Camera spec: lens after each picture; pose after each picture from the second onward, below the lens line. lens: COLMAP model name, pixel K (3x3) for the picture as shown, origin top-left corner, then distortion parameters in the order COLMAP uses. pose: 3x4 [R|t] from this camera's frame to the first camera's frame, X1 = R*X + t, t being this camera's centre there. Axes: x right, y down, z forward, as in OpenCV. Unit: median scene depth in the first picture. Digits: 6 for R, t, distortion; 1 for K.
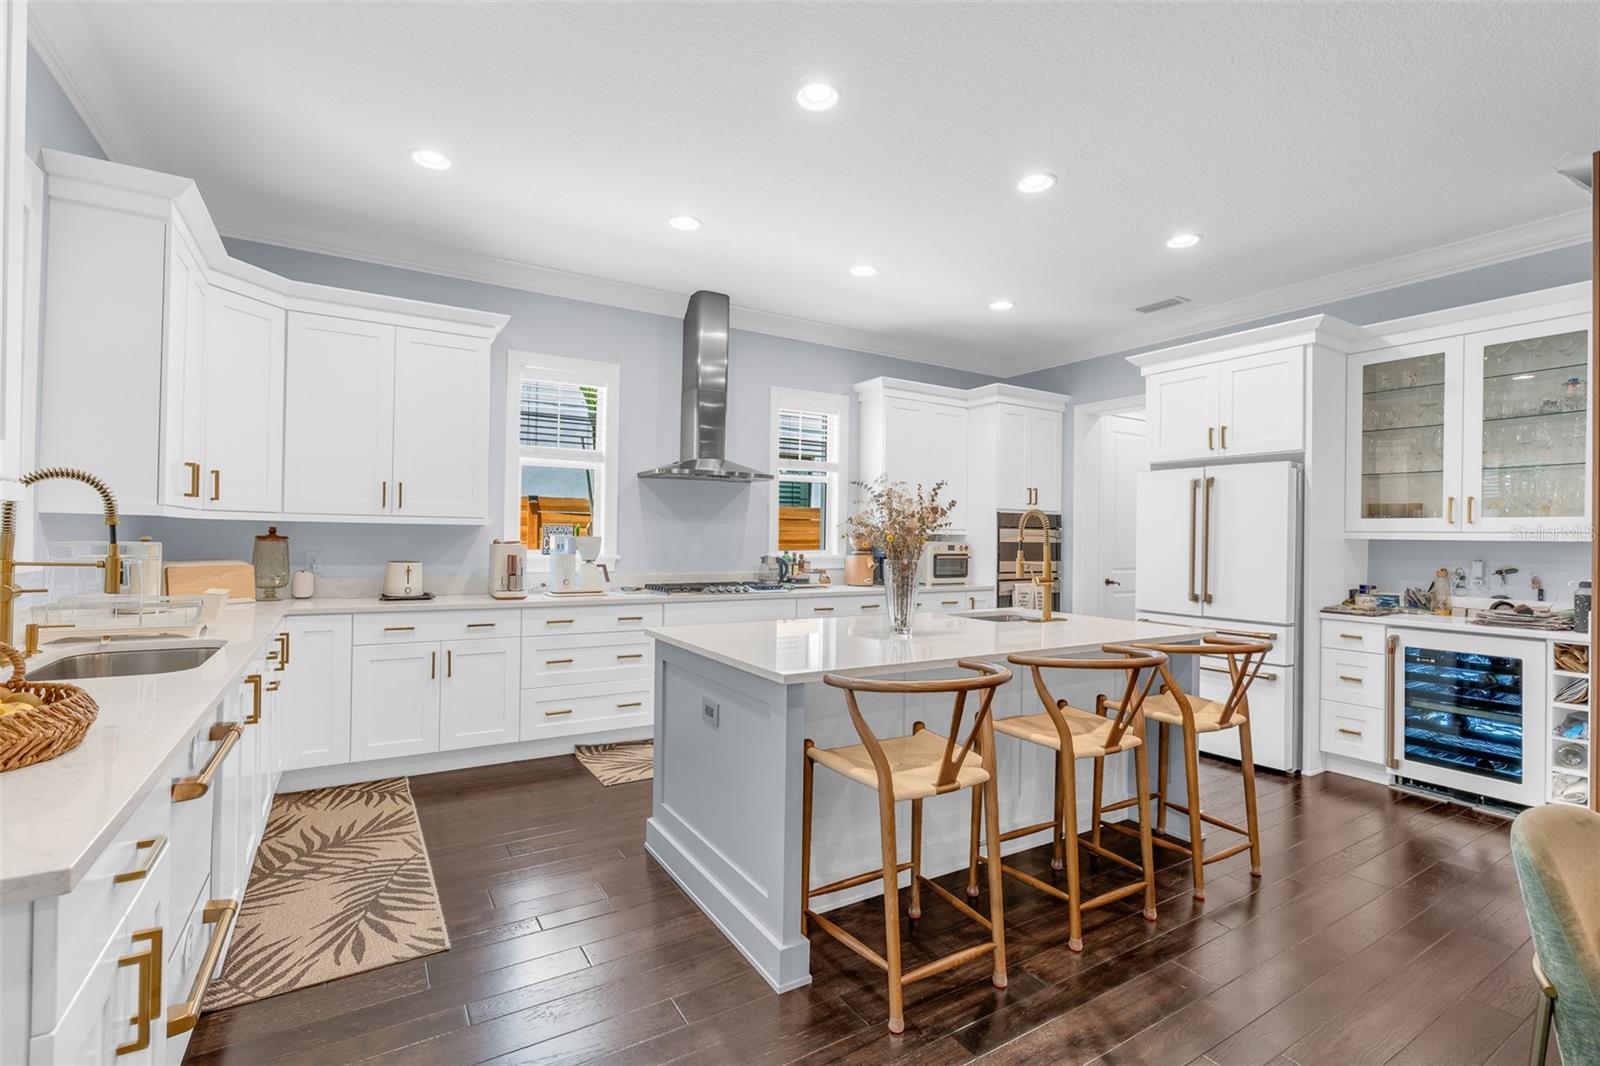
lens RADIAL K [[725.1, 0, 793.4], [0, 725.1, 533.0], [0, 0, 1]] dist [-0.000578, -0.000527]
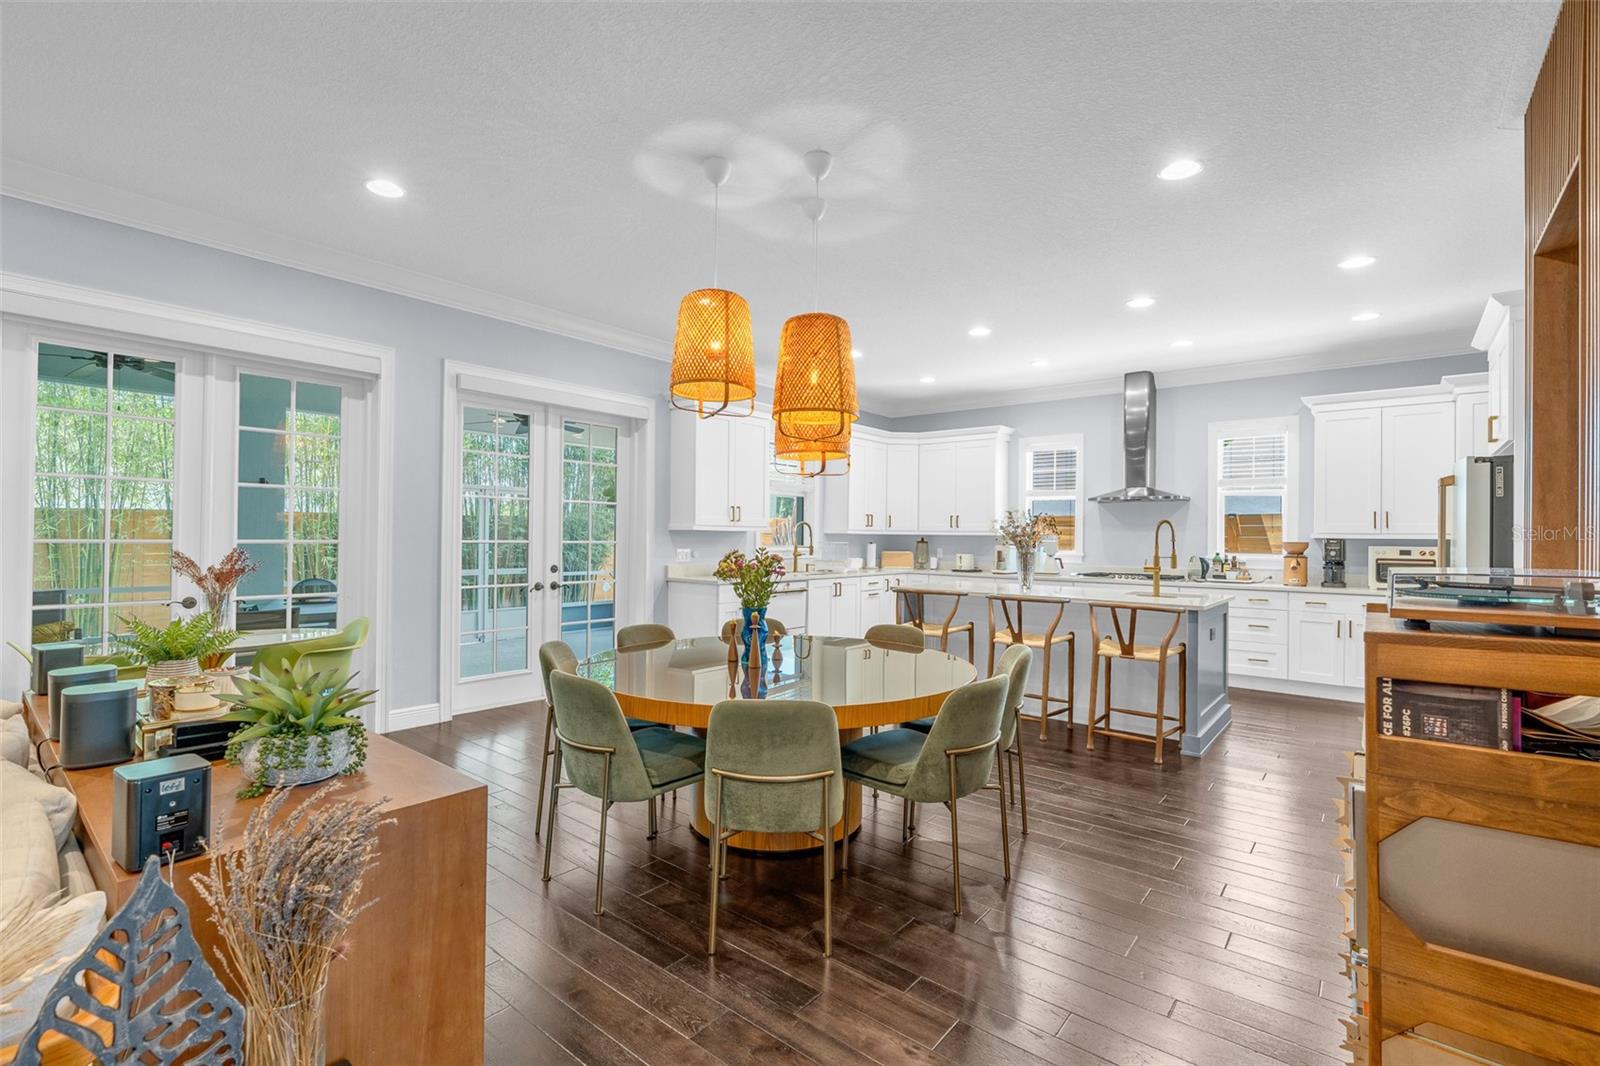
lens RADIAL K [[725.1, 0, 802.4], [0, 725.1, 537.9], [0, 0, 1]] dist [-0.000578, -0.000527]
pose [[0.329148, -0.008684, -0.944238, 1.258493], [-0.000176, 0.999957, -0.009258, 0.014030], [0.944278, 0.003214, 0.329132, -0.119802]]
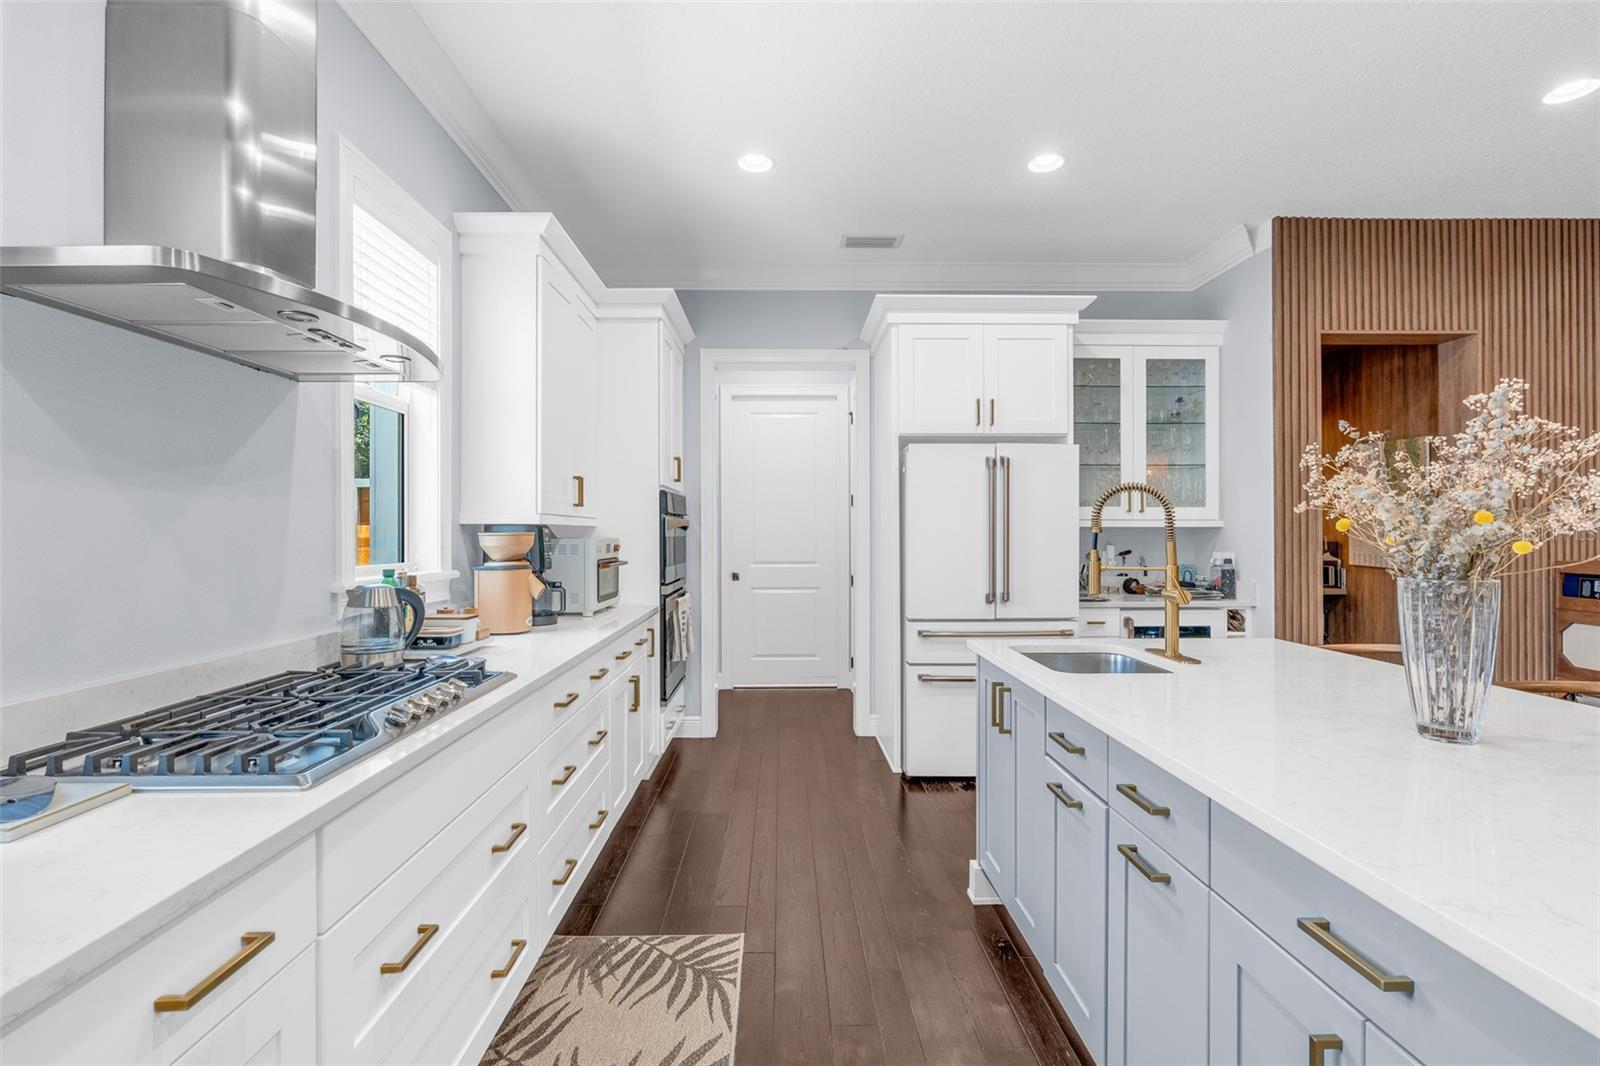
lens RADIAL K [[750.7, 0, 799.4], [0, 750.7, 536.9], [0, 0, 1]] dist [-0.016436, -0.000559]
pose [[0.501874, -0.018512, 0.864742, -0.332752], [0.004794, 0.999815, 0.018621, 0.001071], [-0.864927, -0.005200, 0.501870, 0.806931]]
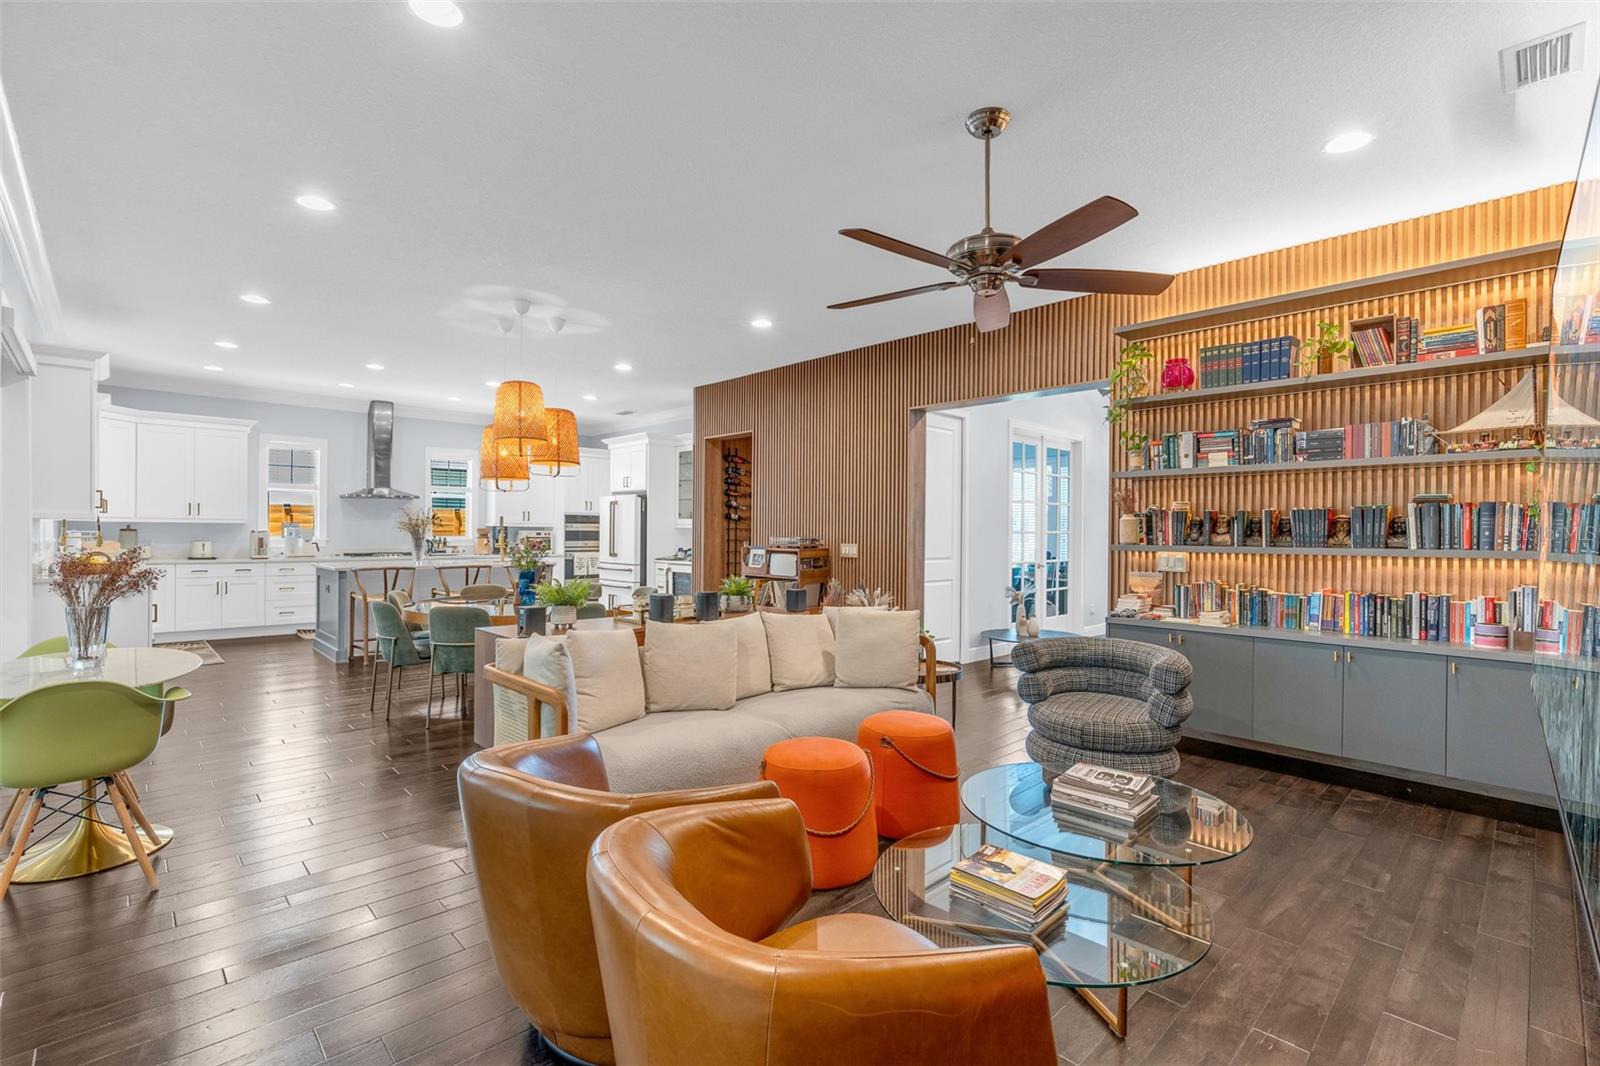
lens RADIAL K [[725.1, 0, 799.7], [0, 725.1, 534.6], [0, 0, 1]] dist [-0.000578, -0.000527]
pose [[0.976491, -0.007249, 0.215436, 0.676438], [0.004385, 0.999896, 0.013768, -0.000095], [-0.215513, -0.012500, 0.976421, -1.366017]]
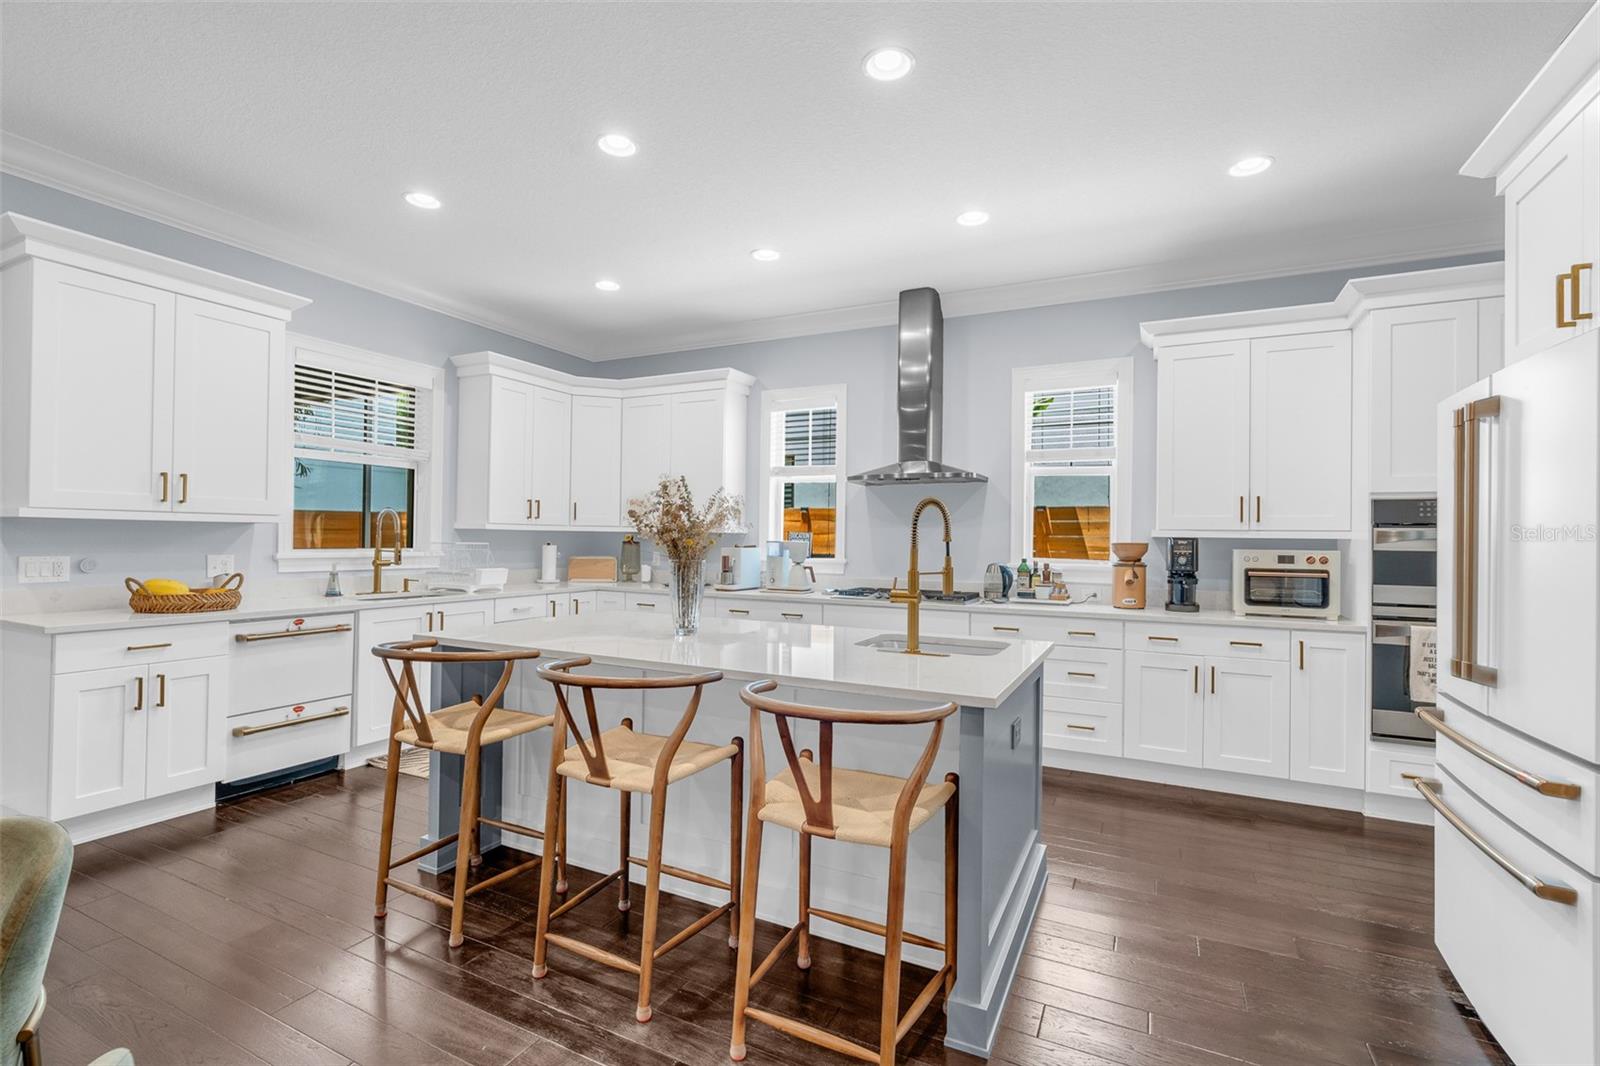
lens RADIAL K [[725.1, 0, 803.3], [0, 725.1, 537.6], [0, 0, 1]] dist [-0.000578, -0.000527]
pose [[0.531597, -0.008921, -0.846950, 0.766986], [-0.000376, 0.999942, -0.010768, 0.012009], [0.846997, 0.006043, 0.531563, 0.444321]]
